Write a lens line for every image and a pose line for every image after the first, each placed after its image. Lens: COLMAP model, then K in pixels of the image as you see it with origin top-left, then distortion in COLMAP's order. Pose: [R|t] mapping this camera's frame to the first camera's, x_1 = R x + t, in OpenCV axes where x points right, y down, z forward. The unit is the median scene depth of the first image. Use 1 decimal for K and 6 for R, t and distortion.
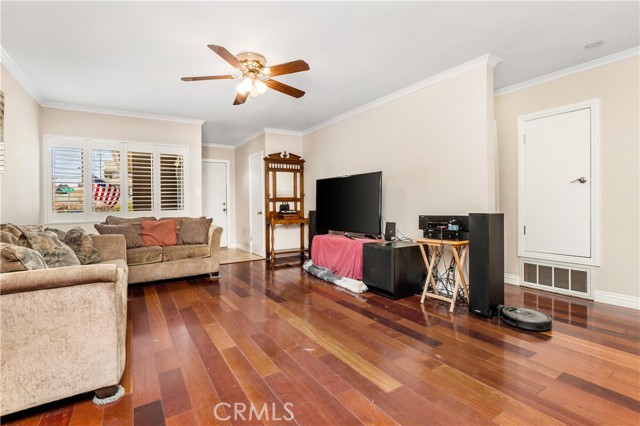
lens RADIAL K [[298.0, 0, 323.1], [0, 298.0, 208.2], [0, 0, 1]] dist [-0.001665, -0.000231]
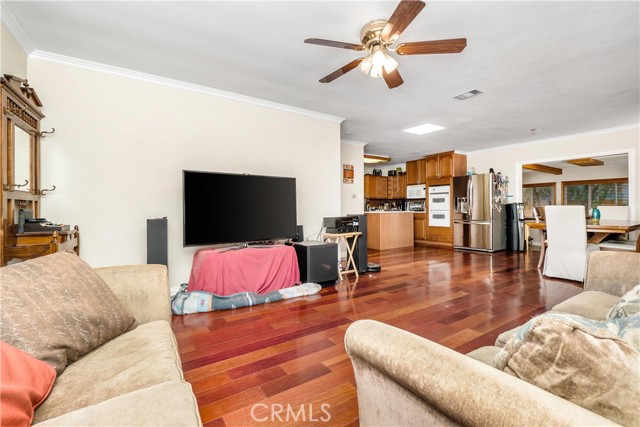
lens RADIAL K [[288.2, 0, 308.6], [0, 288.2, 205.2], [0, 0, 1]] dist [-0.001816, -0.000375]
pose [[0.007739, 0.033043, 0.999424, -0.974449], [0.024684, 0.999143, -0.033225, 0.010478], [-0.999665, 0.024927, 0.006916, 1.098800]]
